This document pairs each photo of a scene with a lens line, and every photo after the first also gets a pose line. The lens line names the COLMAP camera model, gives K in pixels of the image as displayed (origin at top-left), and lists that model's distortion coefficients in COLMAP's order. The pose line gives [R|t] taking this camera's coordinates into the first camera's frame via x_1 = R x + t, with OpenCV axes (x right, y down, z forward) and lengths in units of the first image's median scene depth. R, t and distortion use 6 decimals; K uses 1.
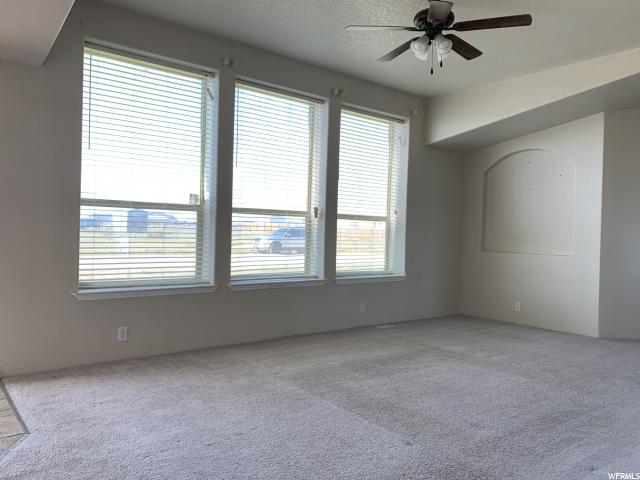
lens RADIAL K [[487.7, 0, 317.1], [0, 487.7, 238.0], [0, 0, 1]] dist [0.040091, -0.004460]
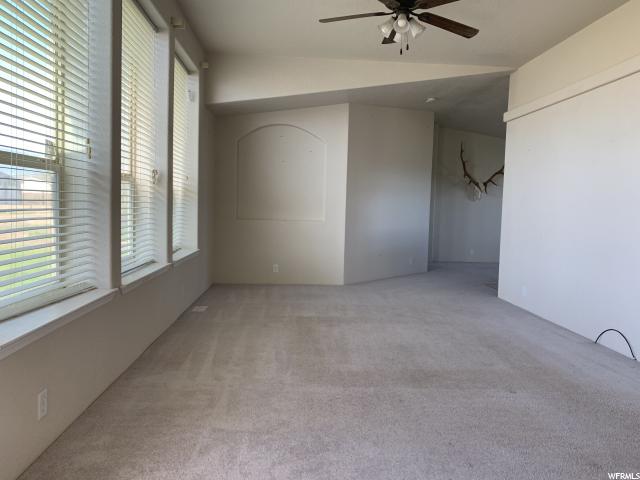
lens RADIAL K [[487.7, 0, 318.4], [0, 487.7, 240.9], [0, 0, 1]] dist [0.040091, -0.004460]
pose [[0.575943, -0.070820, 0.814417, -0.603268], [-0.001748, 0.996132, 0.087857, -0.025785], [-0.817488, -0.052024, 0.573591, 0.431035]]
